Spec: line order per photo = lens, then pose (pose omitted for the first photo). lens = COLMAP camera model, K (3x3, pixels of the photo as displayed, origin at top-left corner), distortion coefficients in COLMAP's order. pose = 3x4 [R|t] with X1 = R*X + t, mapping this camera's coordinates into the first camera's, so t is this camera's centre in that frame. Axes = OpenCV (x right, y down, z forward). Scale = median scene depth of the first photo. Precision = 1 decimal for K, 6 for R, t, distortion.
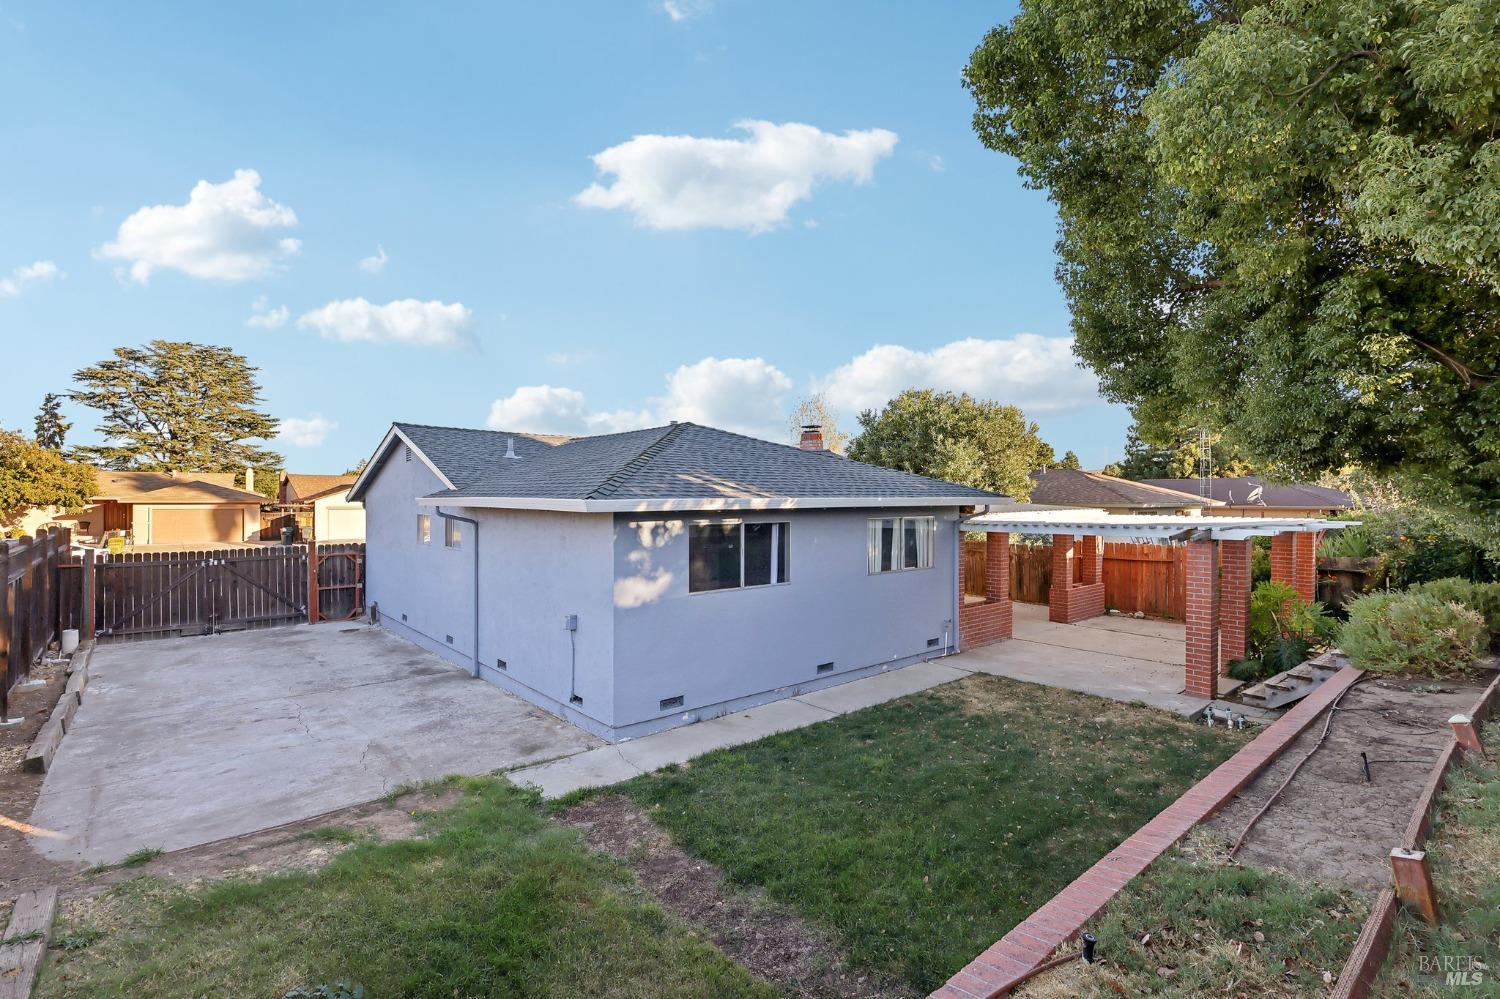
lens RADIAL K [[711.2, 0, 754.5], [0, 711.2, 501.4], [0, 0, 1]] dist [-0.002182, 0.001623]
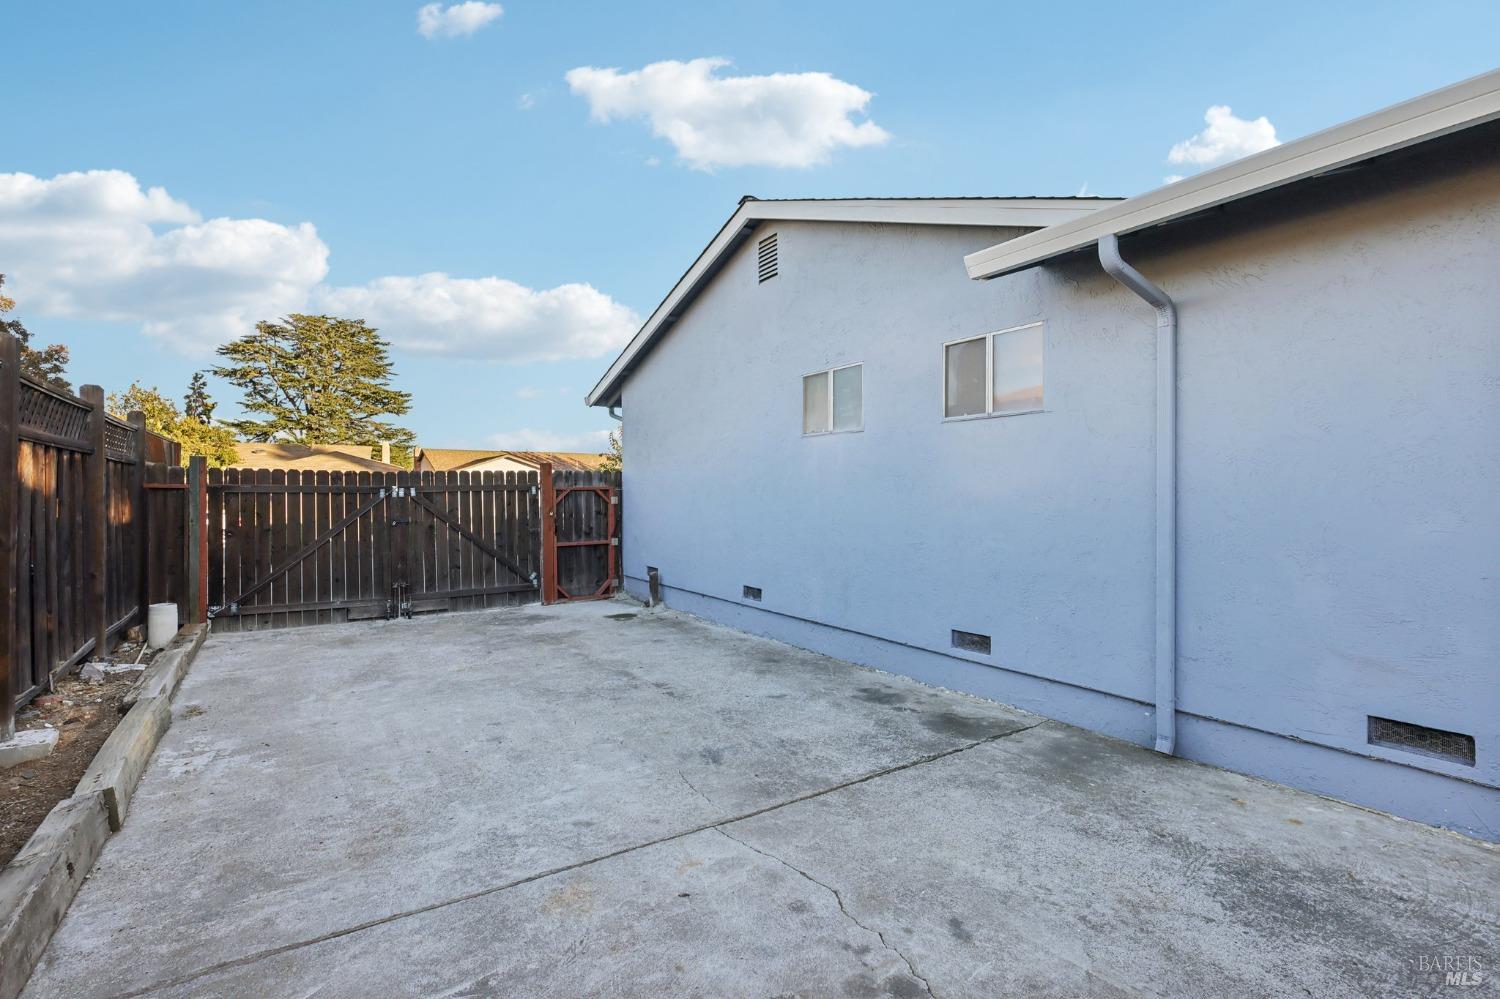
lens RADIAL K [[718.8, 0, 750.0], [0, 718.8, 493.0], [0, 0, 1]] dist [-0.002525, -0.000829]
pose [[0.991341, -0.003165, -0.131276, -0.366150], [0.002802, 0.999992, -0.002949, 0.080433], [0.131285, 0.002555, 0.991341, 0.420037]]
